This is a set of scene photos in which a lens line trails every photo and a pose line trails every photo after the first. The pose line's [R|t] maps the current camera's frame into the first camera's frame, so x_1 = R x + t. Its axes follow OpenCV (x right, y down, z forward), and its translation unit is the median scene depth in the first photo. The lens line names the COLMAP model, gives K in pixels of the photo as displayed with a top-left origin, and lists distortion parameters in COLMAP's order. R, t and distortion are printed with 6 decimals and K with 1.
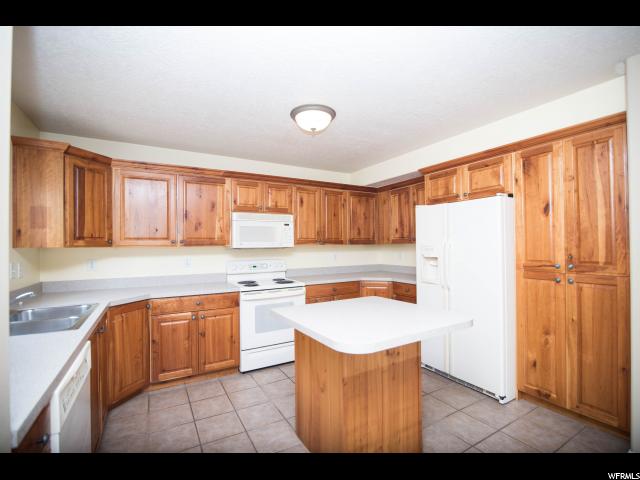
lens RADIAL K [[297.9, 0, 318.7], [0, 297.9, 241.6], [0, 0, 1]] dist [-0.020312, -0.000414]
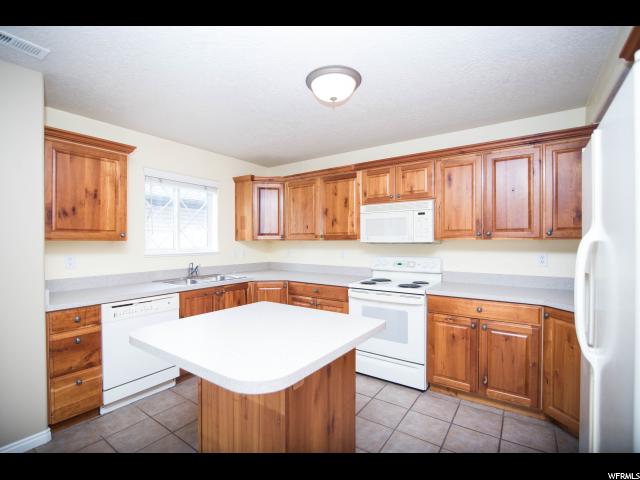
lens RADIAL K [[297.9, 0, 319.5], [0, 297.9, 244.5], [0, 0, 1]] dist [-0.020312, -0.000414]
pose [[0.418249, 0.018355, -0.908147, 0.541952], [0.007410, 0.999694, 0.023618, 0.004102], [0.908302, -0.016608, 0.417985, 0.477500]]
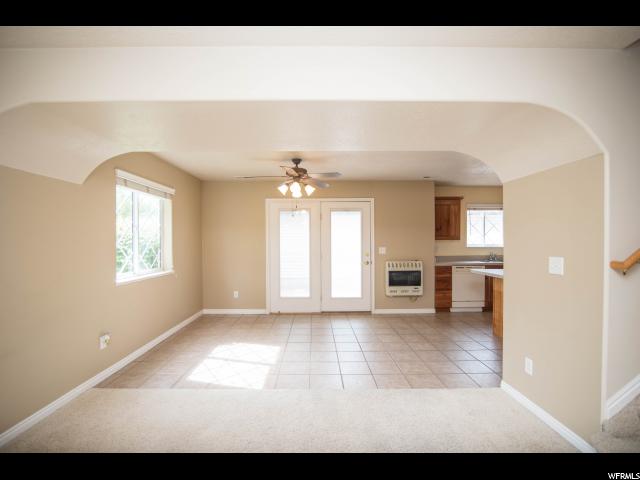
lens RADIAL K [[297.9, 0, 321.6], [0, 297.9, 242.4], [0, 0, 1]] dist [-0.020312, -0.000414]
pose [[-0.486554, 0.013491, -0.873546, 1.545114], [0.017834, 0.999826, 0.005508, -0.001679], [0.873468, -0.012899, -0.486710, 0.477068]]
